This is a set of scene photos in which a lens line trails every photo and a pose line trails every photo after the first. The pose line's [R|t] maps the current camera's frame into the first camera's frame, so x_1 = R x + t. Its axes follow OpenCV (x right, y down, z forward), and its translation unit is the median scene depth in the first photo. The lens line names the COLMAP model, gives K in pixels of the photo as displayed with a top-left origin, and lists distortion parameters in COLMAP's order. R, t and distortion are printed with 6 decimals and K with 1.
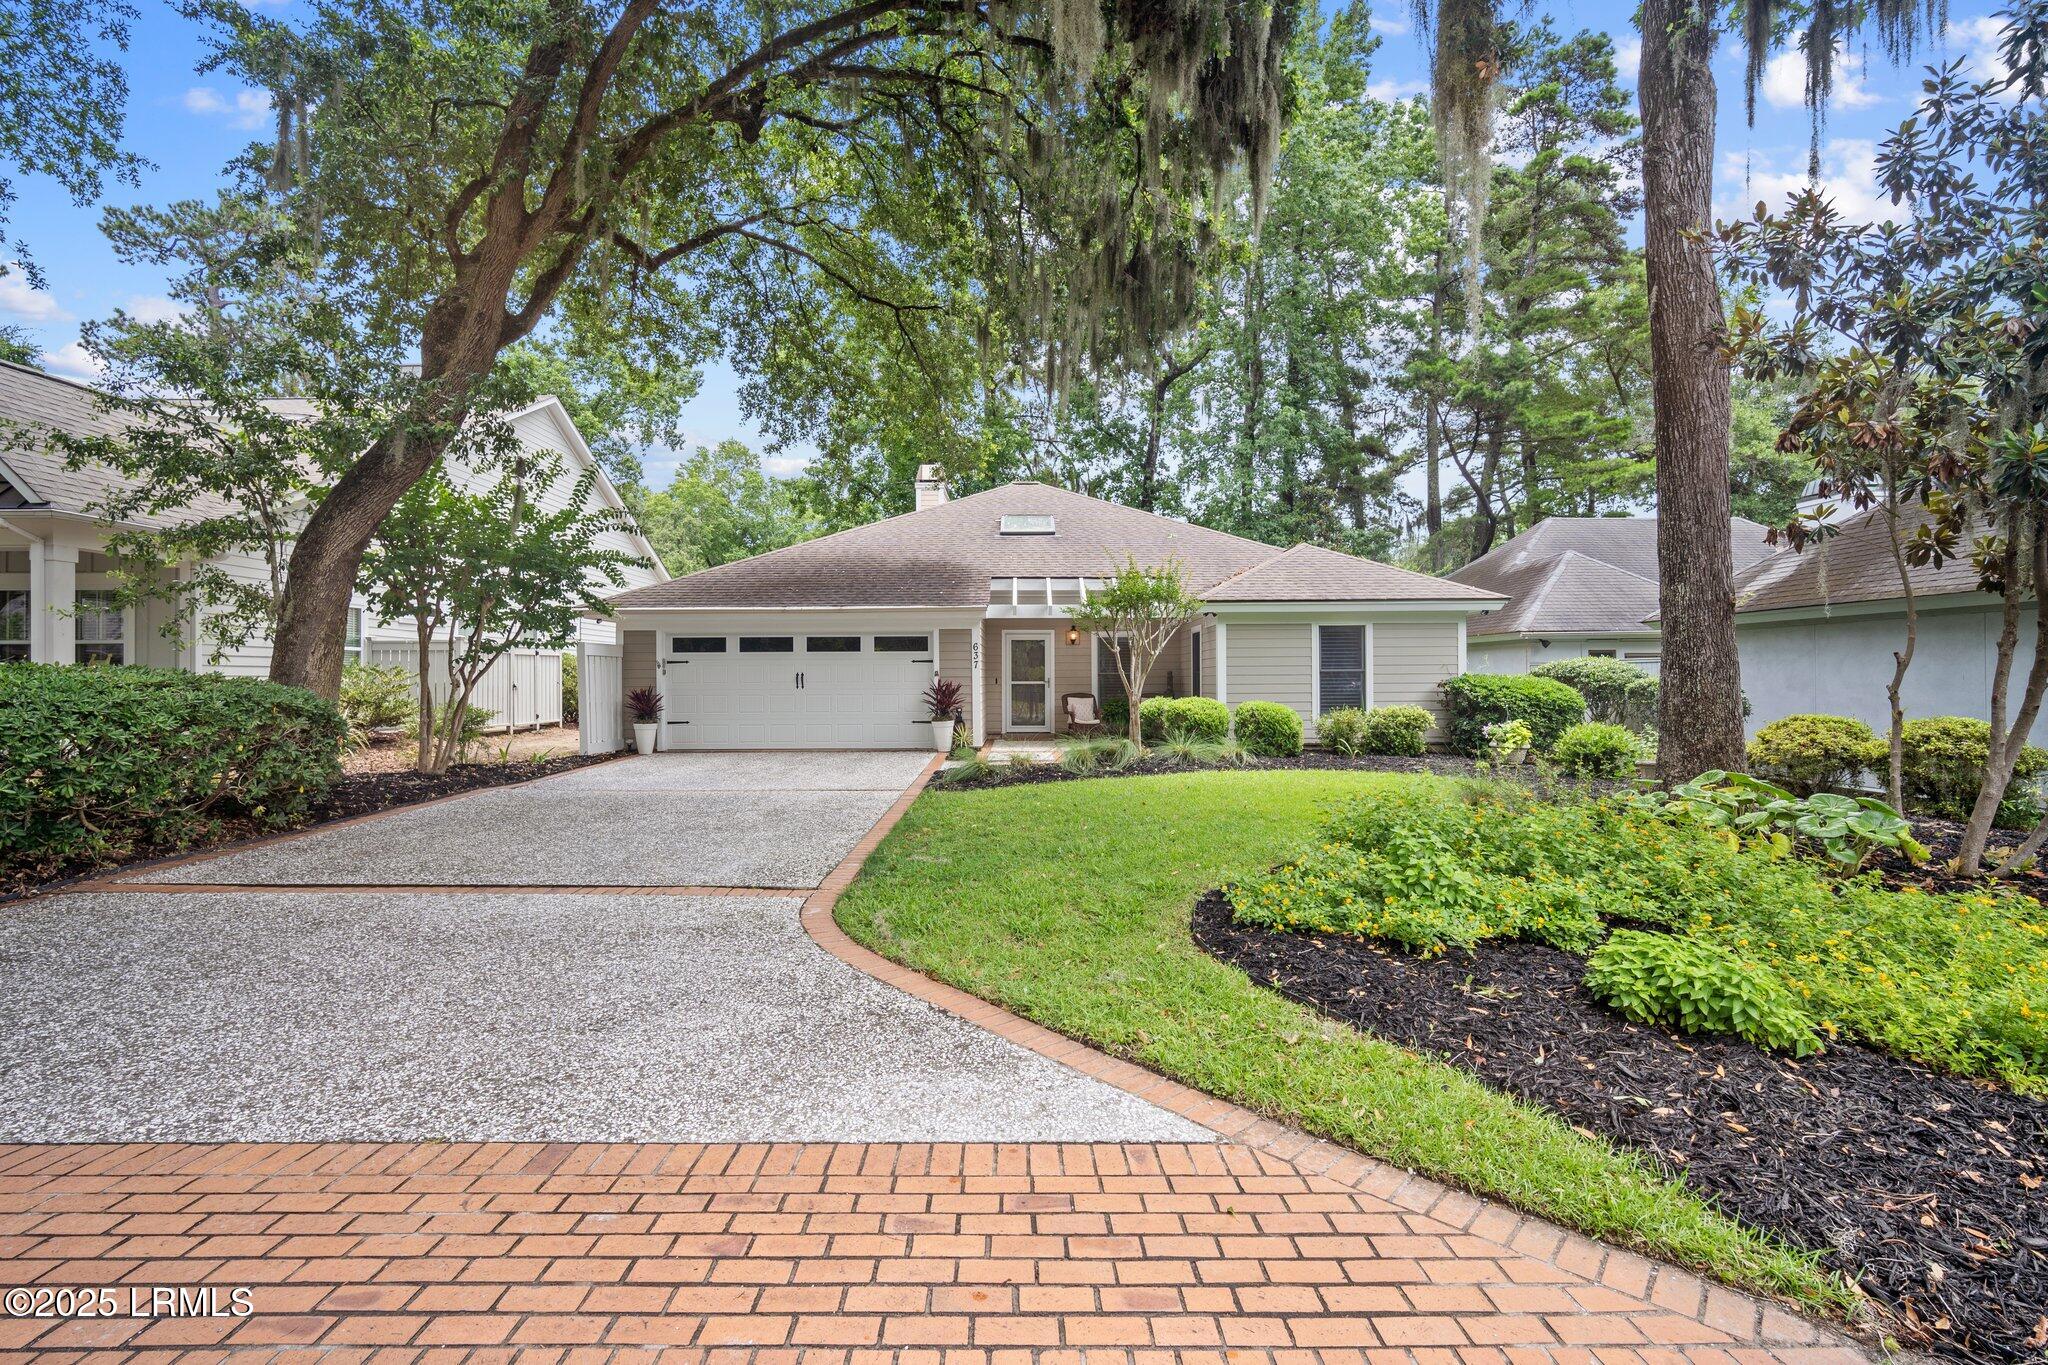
lens RADIAL K [[933.8, 0, 1020.6], [0, 933.8, 681.5], [0, 0, 1]] dist [-0.004999, 0.000929]
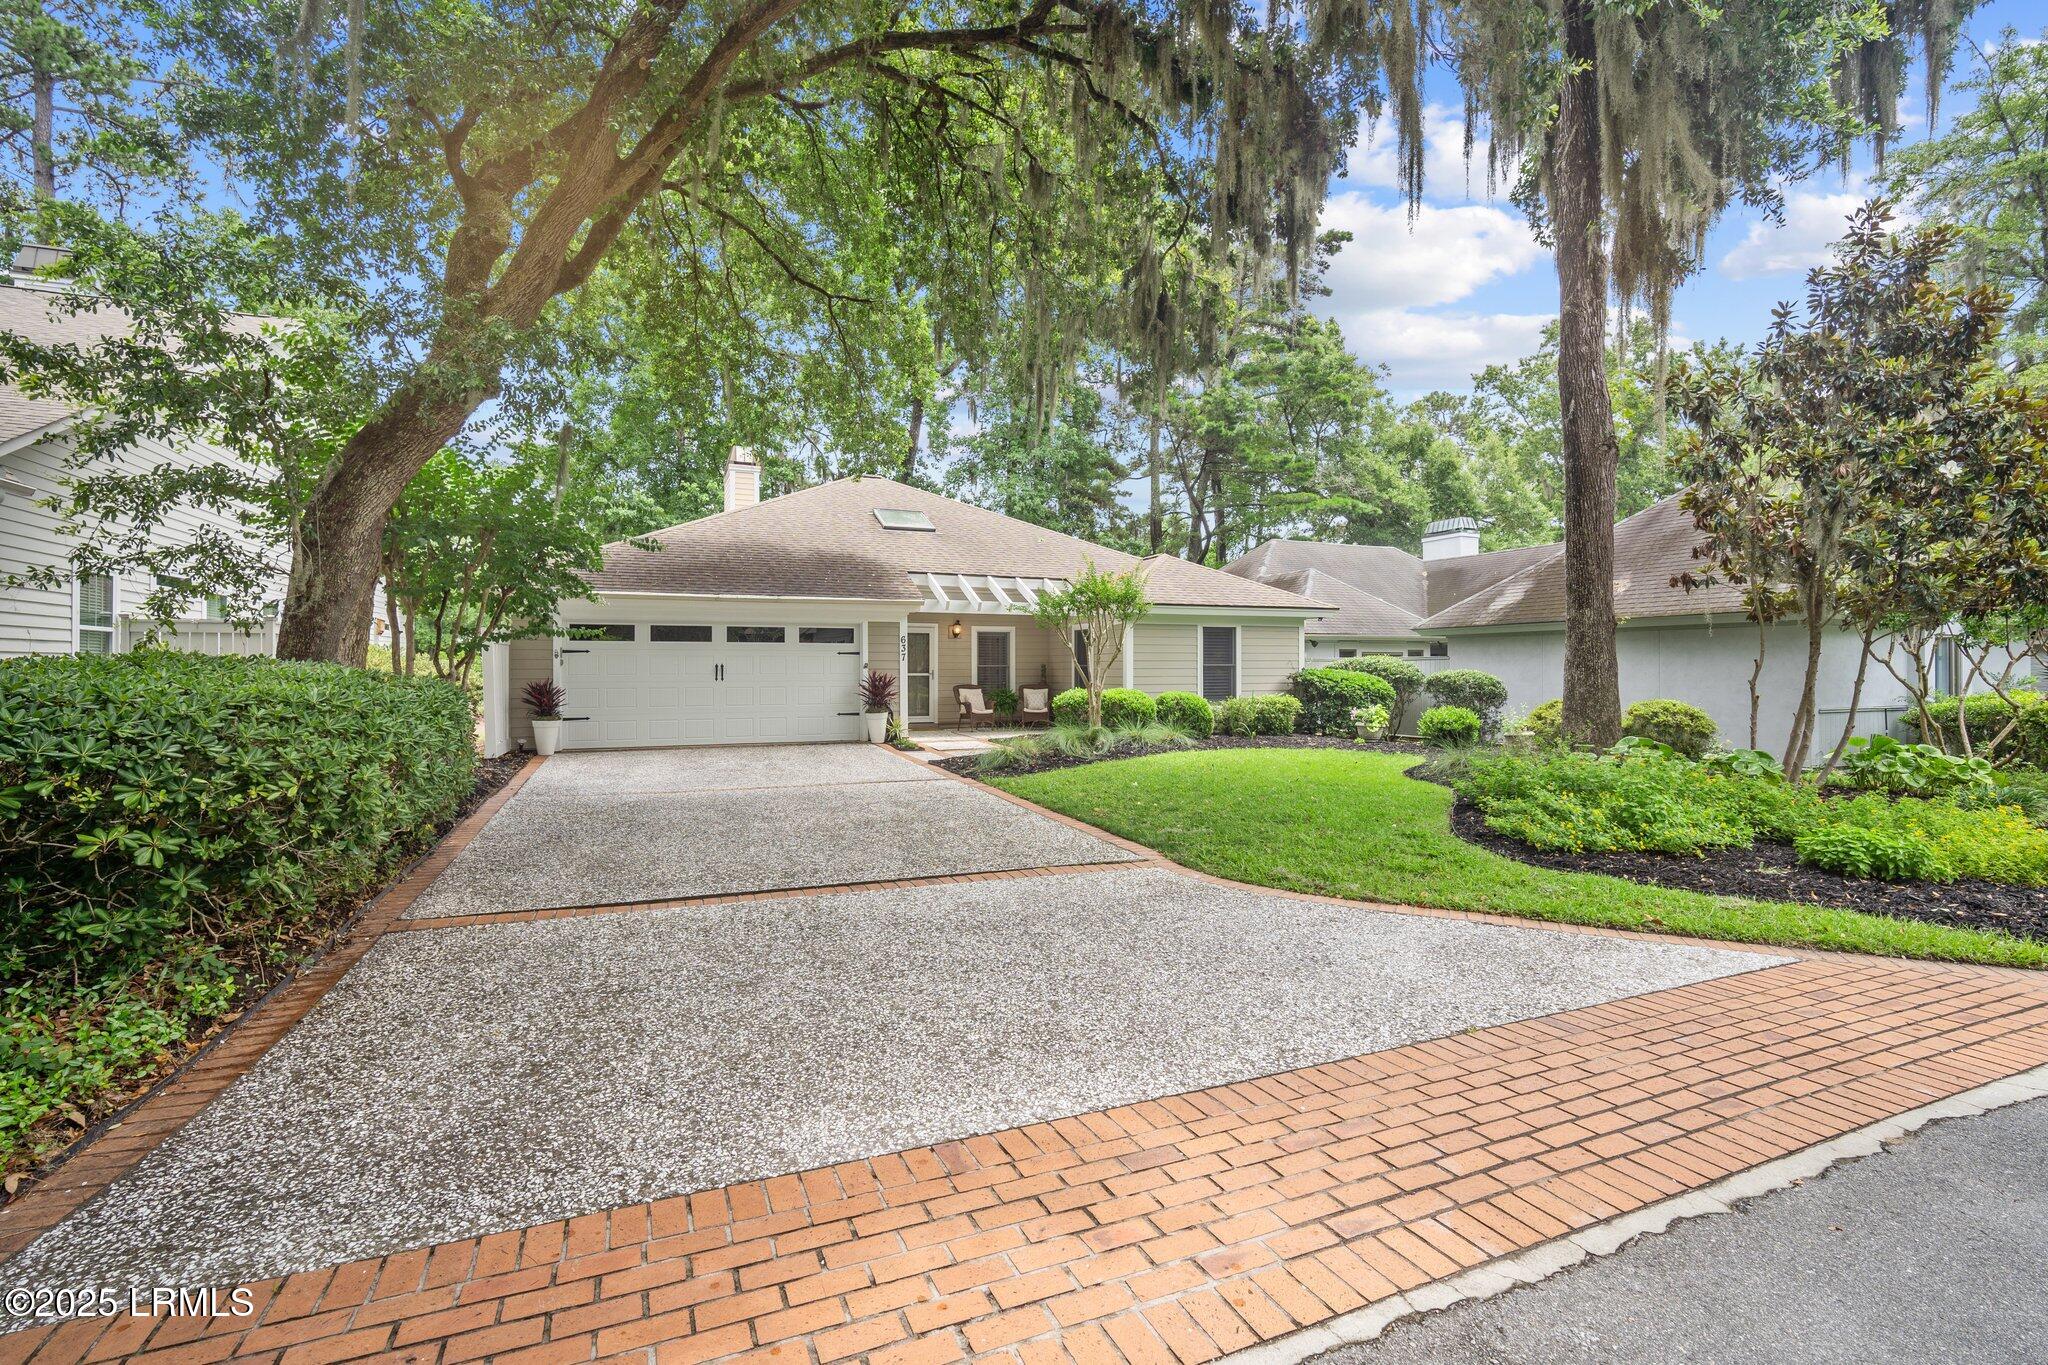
lens RADIAL K [[933.8, 0, 1032.8], [0, 933.8, 676.6], [0, 0, 1]] dist [-0.004999, 0.000929]
pose [[0.917439, 0.000252, 0.397876, -0.343896], [-0.002559, 0.999983, 0.005267, -0.002692], [-0.397868, -0.005850, 0.917424, 0.007340]]
